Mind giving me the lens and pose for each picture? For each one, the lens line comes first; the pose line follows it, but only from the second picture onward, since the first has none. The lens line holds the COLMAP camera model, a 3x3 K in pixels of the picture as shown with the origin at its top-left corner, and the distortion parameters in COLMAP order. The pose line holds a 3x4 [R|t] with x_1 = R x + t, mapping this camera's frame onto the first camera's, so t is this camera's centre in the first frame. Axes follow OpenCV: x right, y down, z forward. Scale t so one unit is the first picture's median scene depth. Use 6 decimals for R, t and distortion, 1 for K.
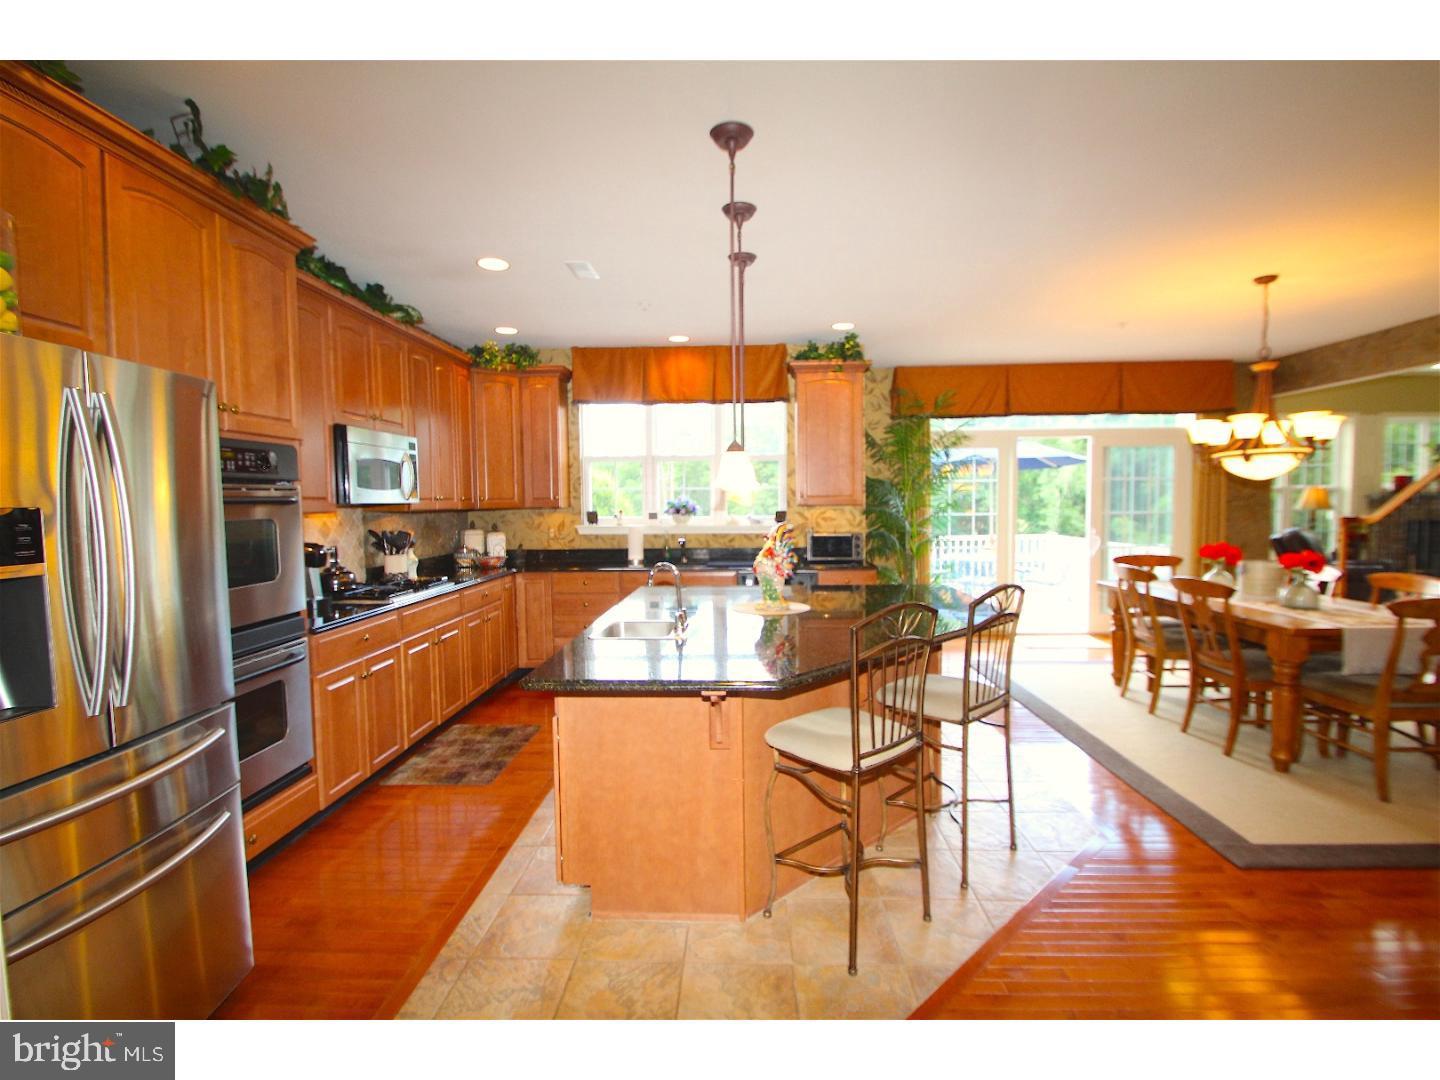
lens RADIAL K [[664.2, 0, 720.0], [0, 664.2, 540.0], [0, 0, 1]] dist [0.035870, -0.030733]
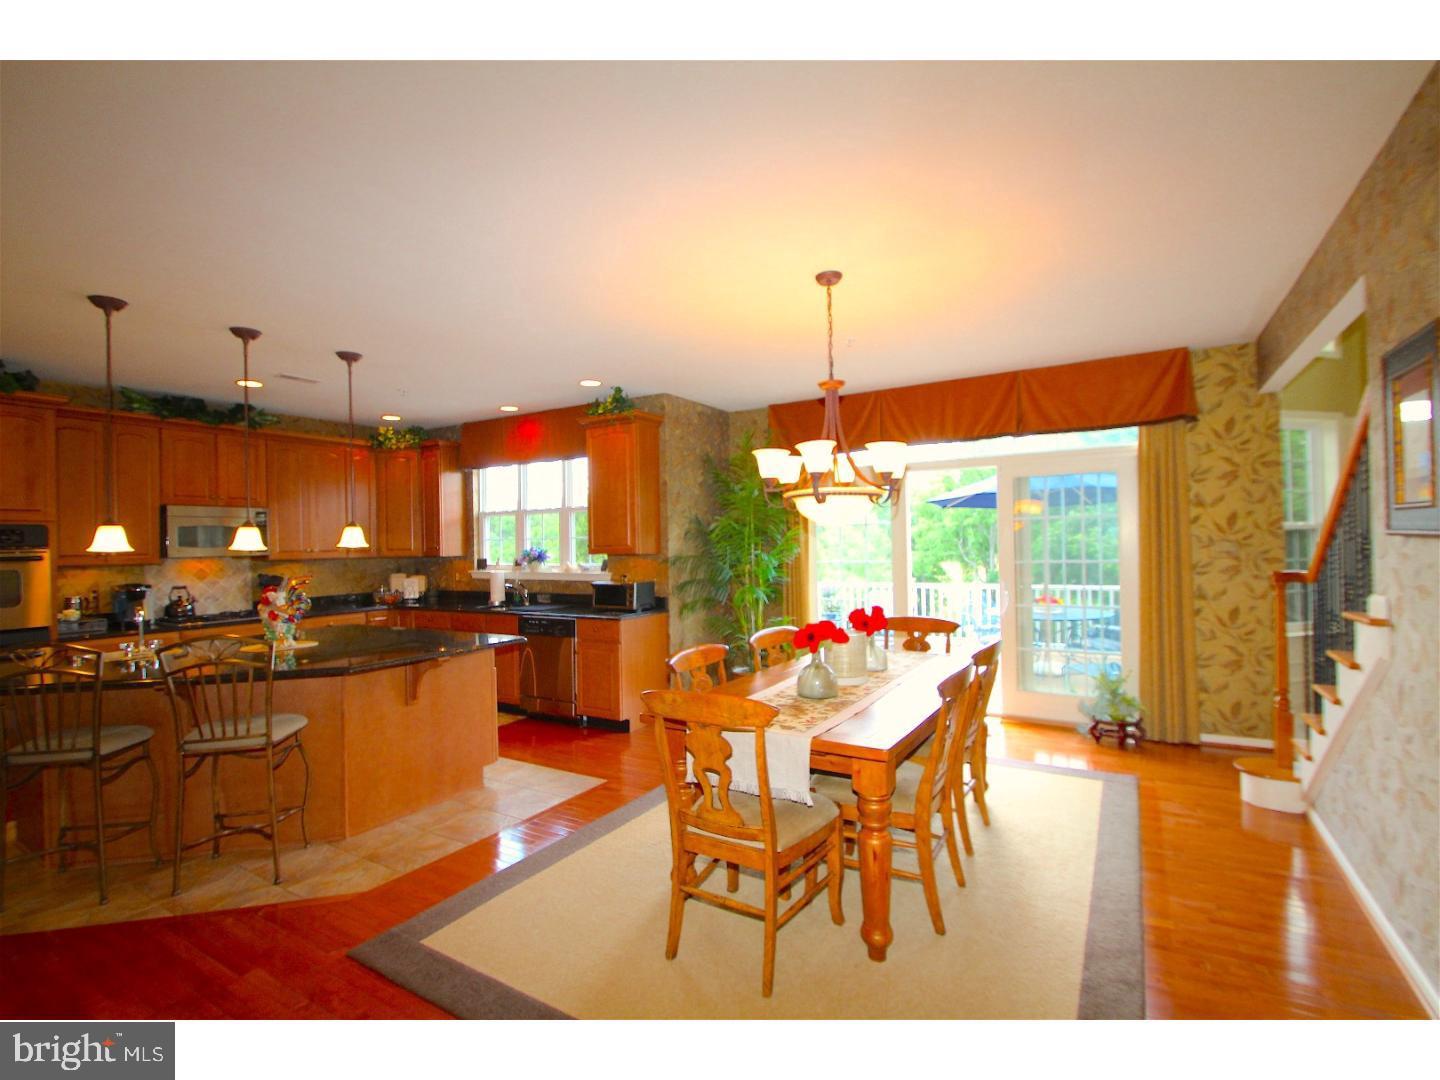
lens RADIAL K [[664.2, 0, 720.0], [0, 664.2, 540.0], [0, 0, 1]] dist [0.035870, -0.030733]
pose [[0.879436, -0.015174, -0.475776, 0.844825], [-0.012515, 0.998409, -0.054976, -0.018216], [0.475853, 0.054302, 0.877847, 0.186911]]
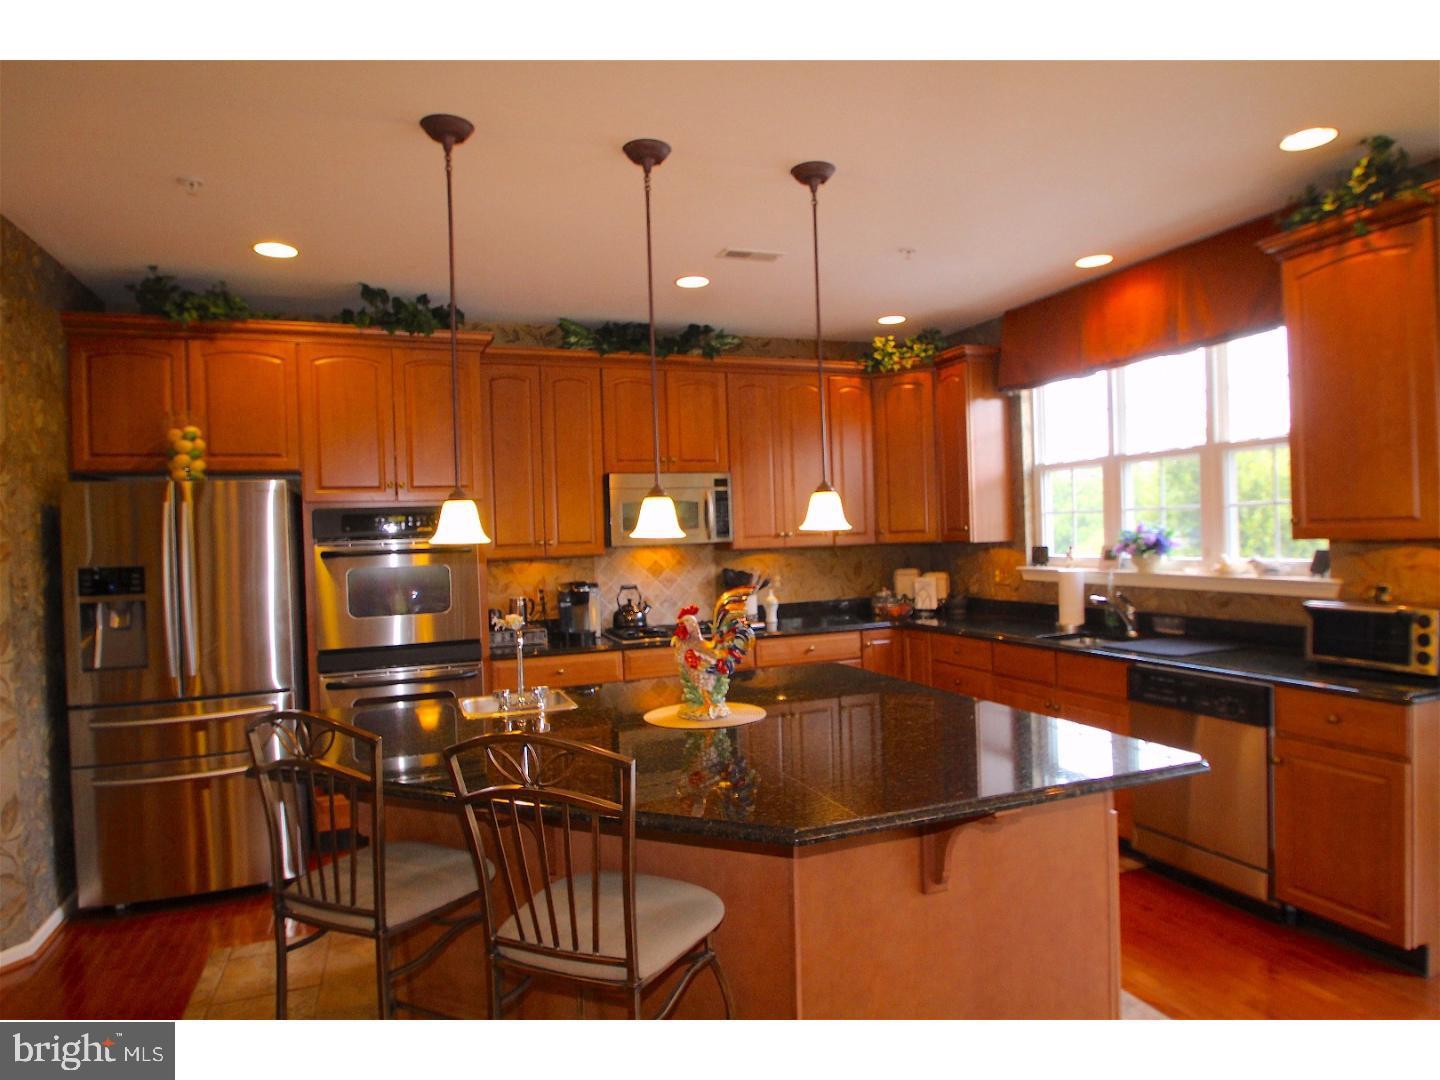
lens RADIAL K [[849.7, 0, 720.0], [0, 849.7, 540.0], [0, 0, 1]] dist [-0.004581, -0.000533]
pose [[0.395327, -0.002520, -0.918537, 0.523109], [-0.022805, 0.999661, -0.012557, -0.035394], [0.918257, 0.025912, 0.395136, 0.425667]]
